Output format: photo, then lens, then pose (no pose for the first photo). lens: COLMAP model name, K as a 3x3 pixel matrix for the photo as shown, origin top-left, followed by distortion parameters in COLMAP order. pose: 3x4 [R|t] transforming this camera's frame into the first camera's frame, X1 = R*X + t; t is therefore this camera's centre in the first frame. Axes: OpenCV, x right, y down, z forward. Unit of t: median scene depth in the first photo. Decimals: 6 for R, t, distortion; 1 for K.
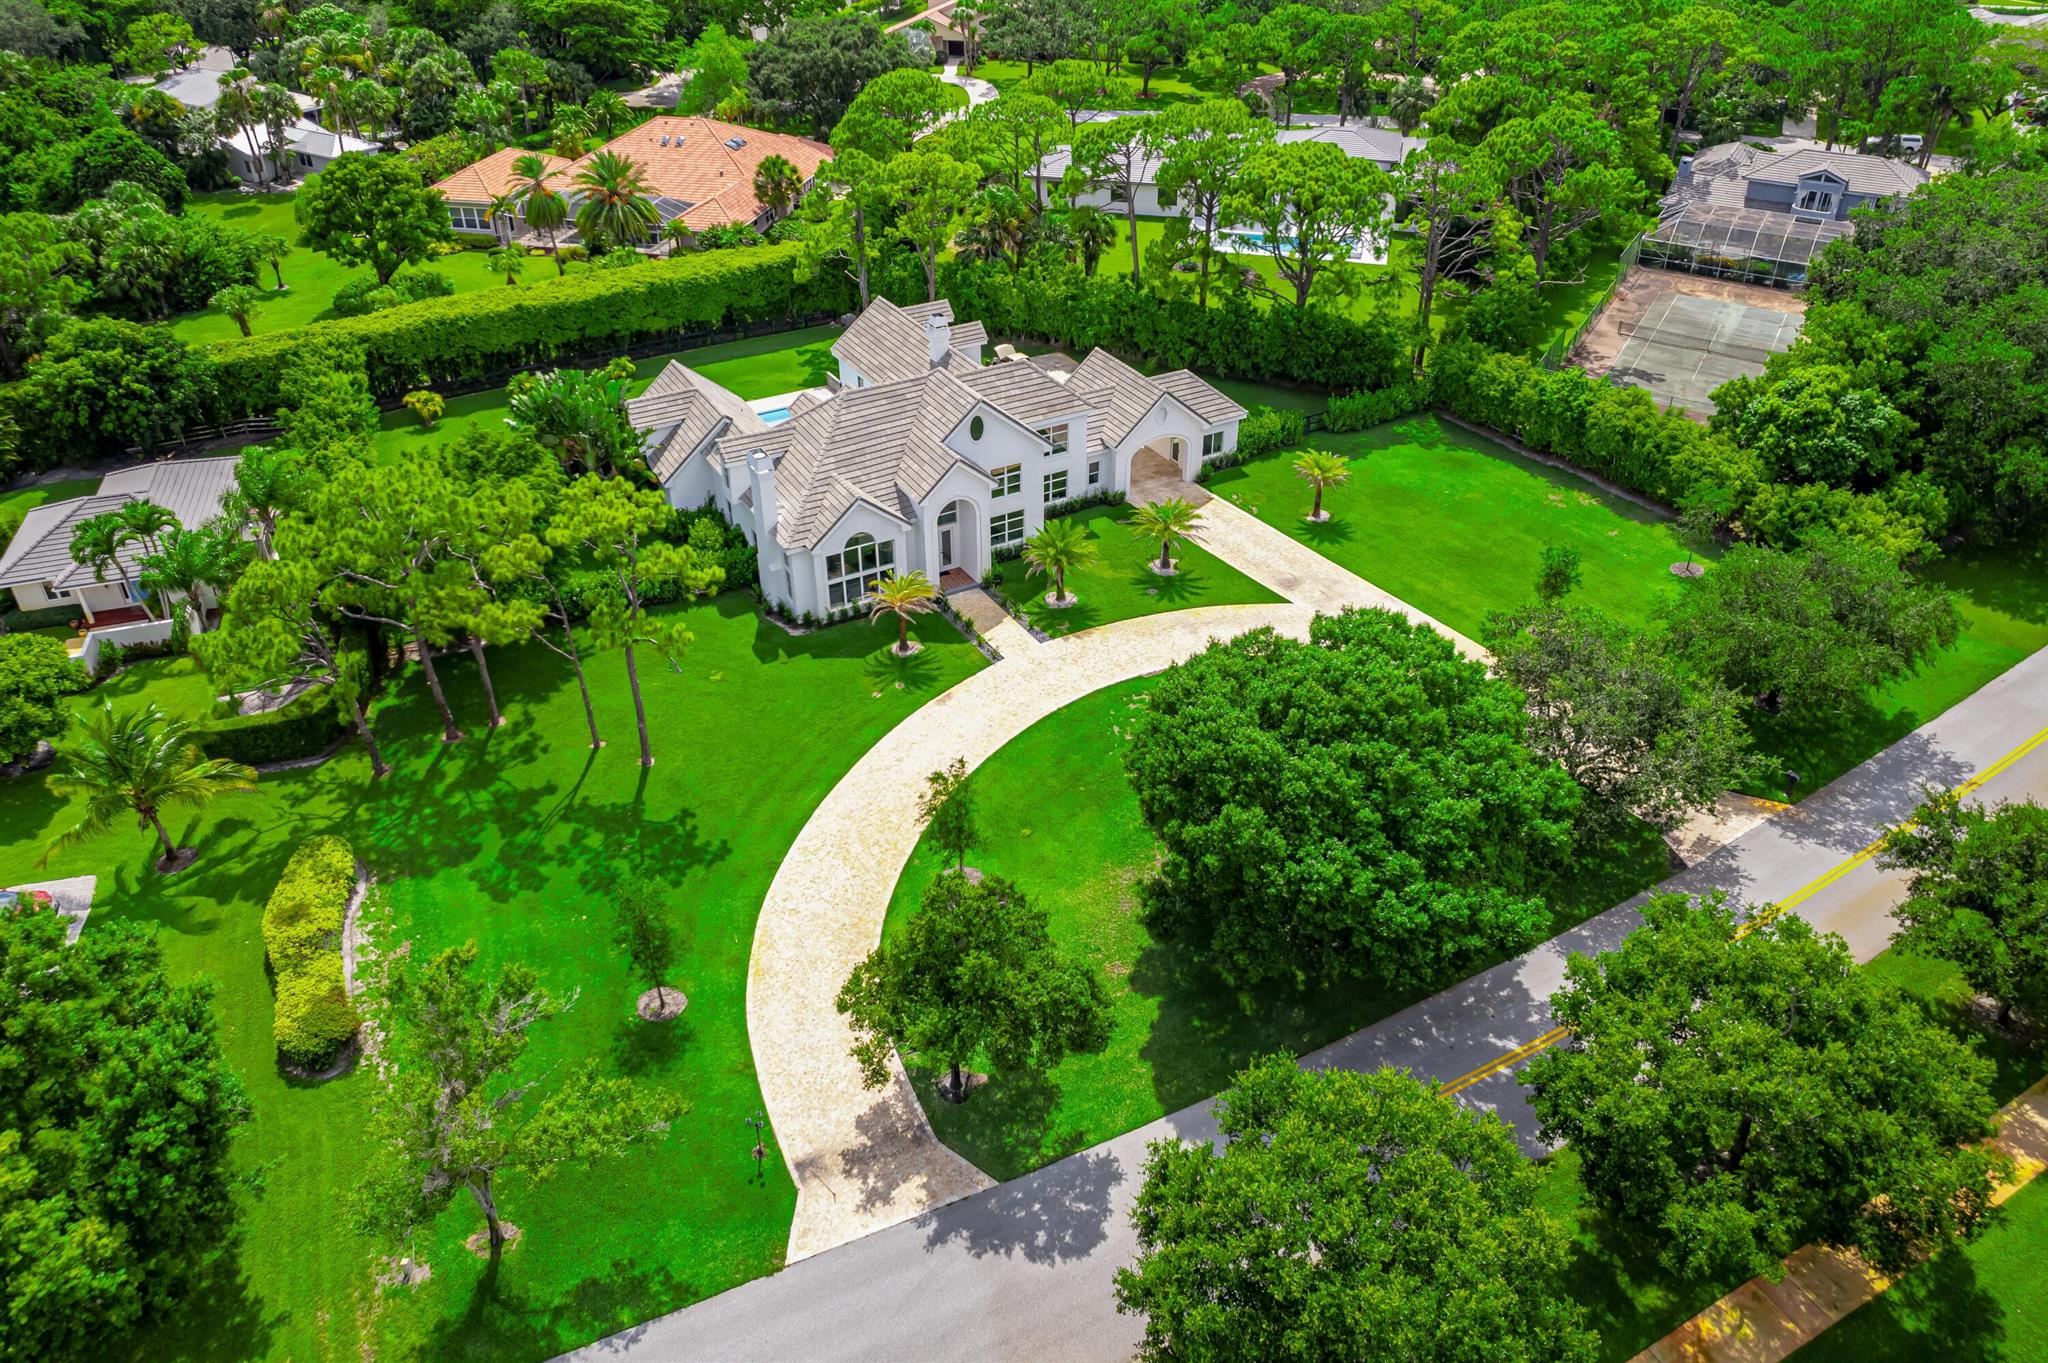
lens RADIAL K [[1452.5, 0, 1024.0], [0, 1452.5, 681.5], [0, 0, 1]] dist [-0.060435, 0.047617]
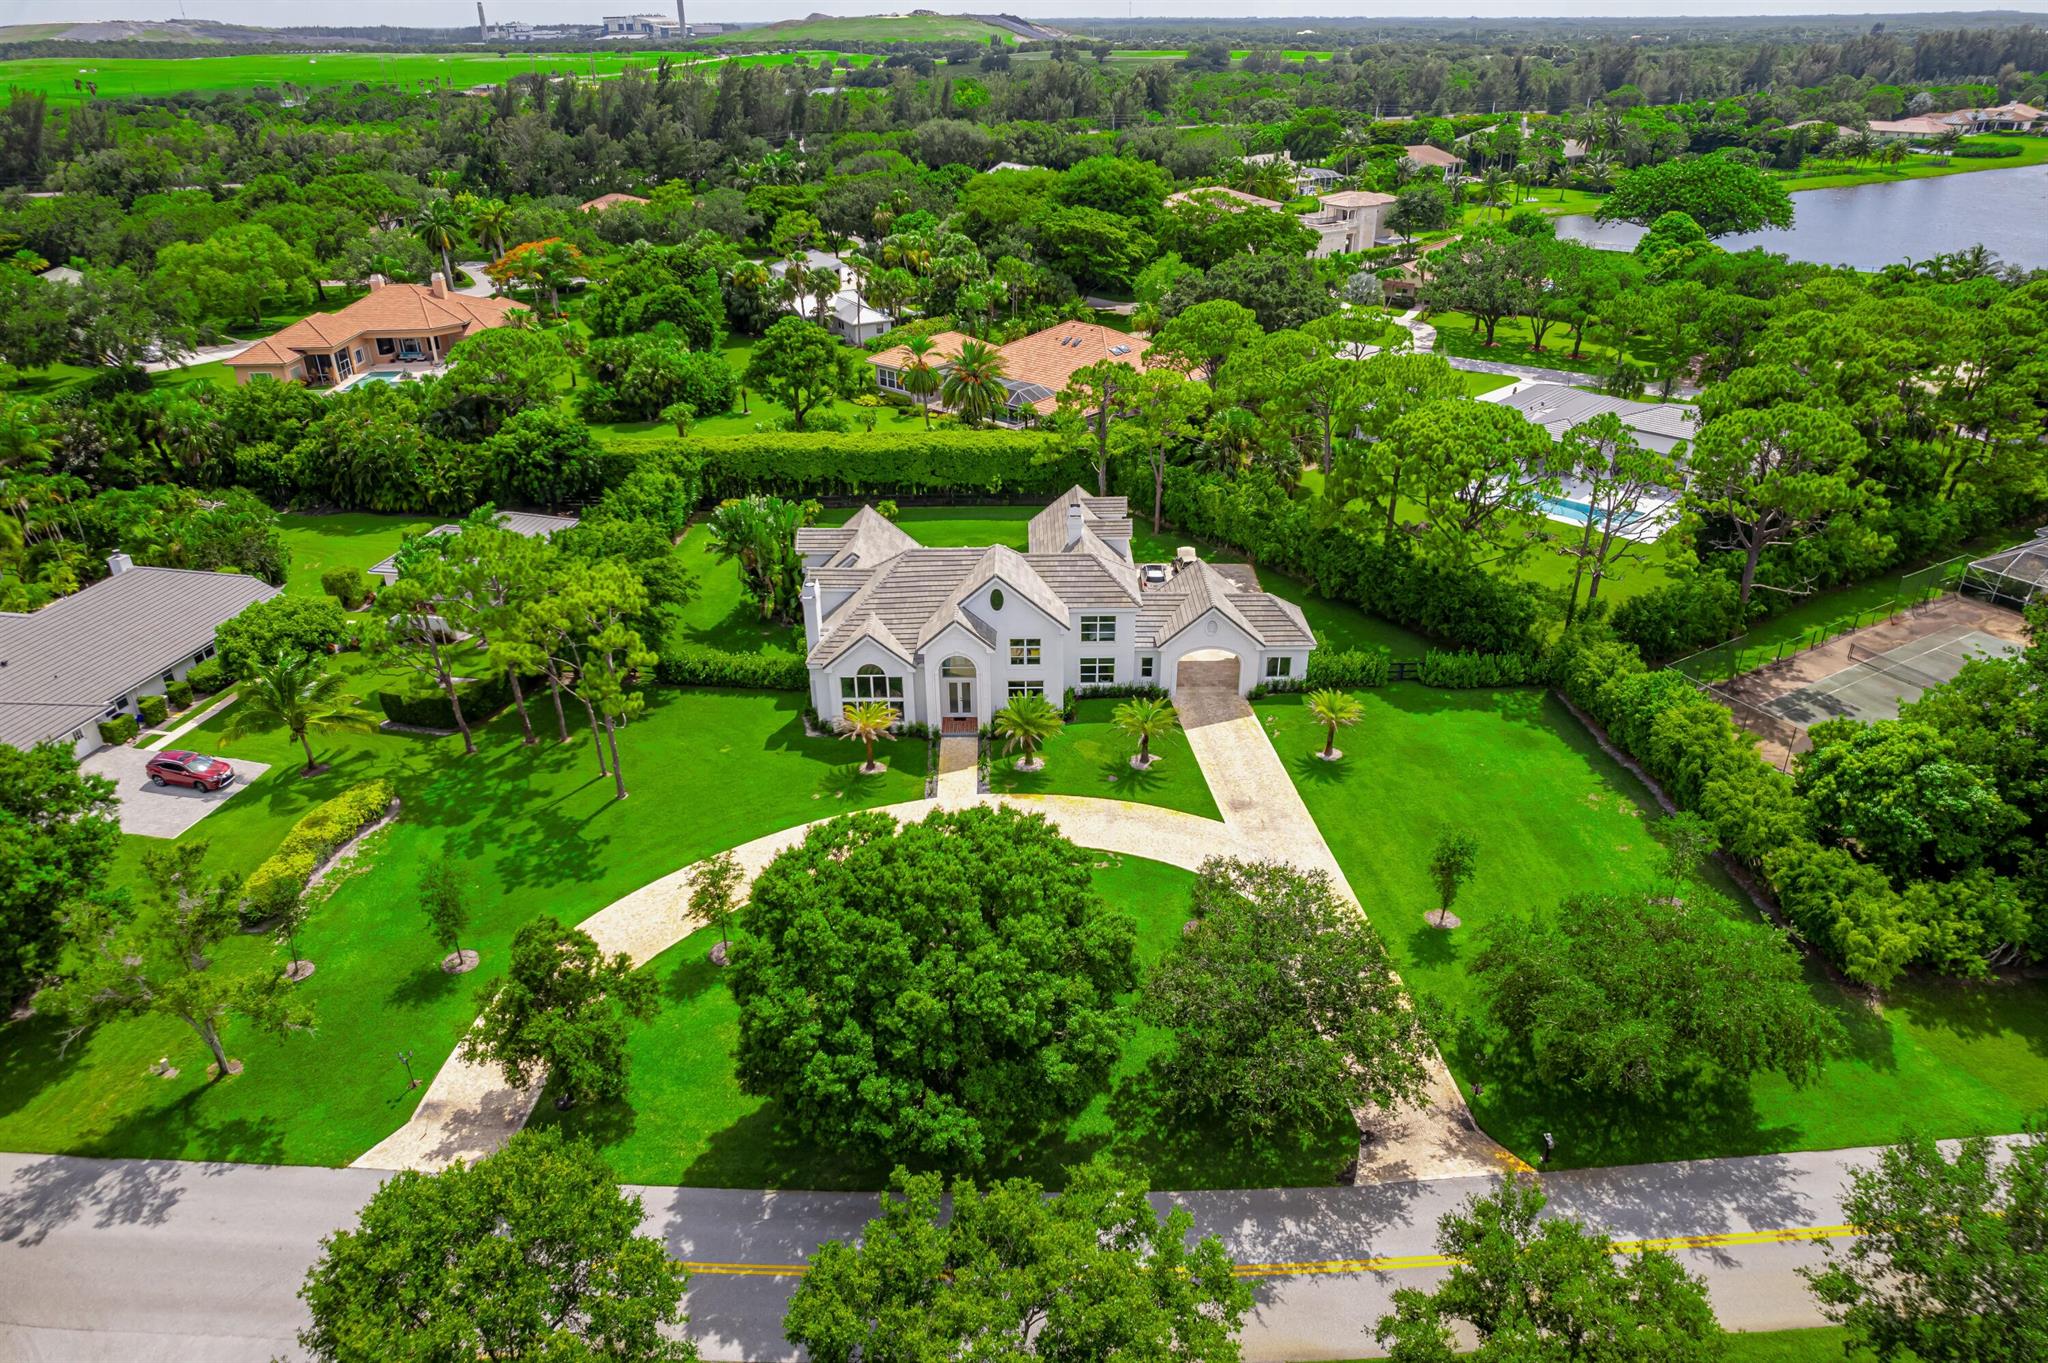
lens RADIAL K [[1309.1, 0, 1024.0], [0, 1309.1, 681.5], [0, 0, 1]] dist [-0.078844, 0.075795]
pose [[0.874180, 0.221457, -0.432165, 0.408444], [-0.267940, 0.962192, -0.048925, -0.062307], [0.404992, 0.158564, 0.900466, 0.079212]]
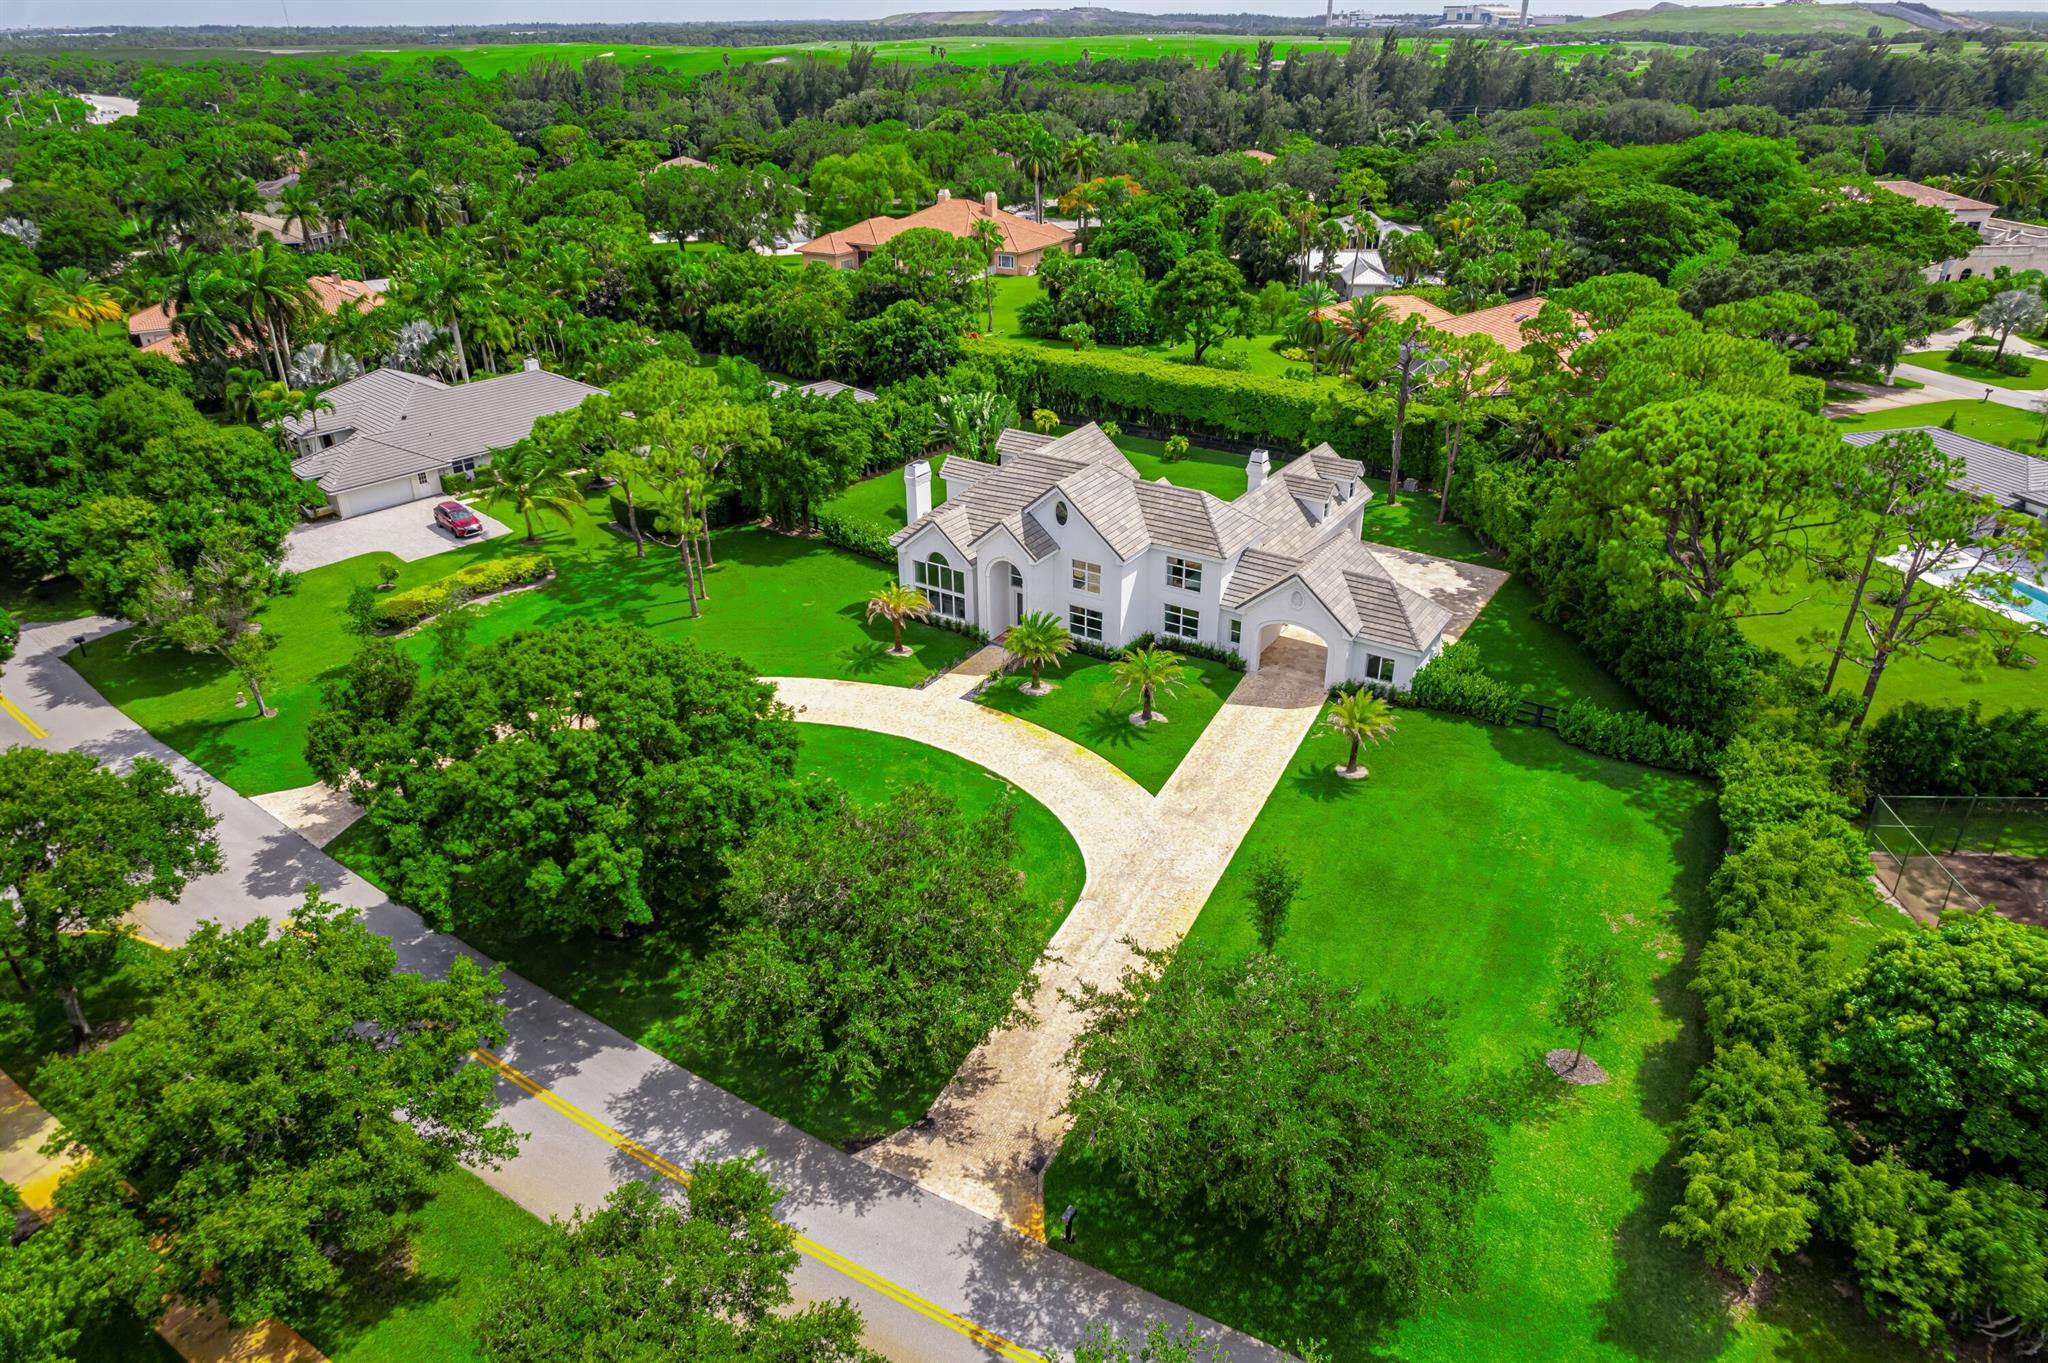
lens RADIAL K [[1309.1, 0, 1024.0], [0, 1309.1, 681.5], [0, 0, 1]] dist [-0.078844, 0.075795]
pose [[0.467177, 0.407912, -0.784445, 0.700435], [-0.489226, 0.858282, 0.154948, -0.187000], [0.736481, 0.311383, 0.600531, 0.396480]]
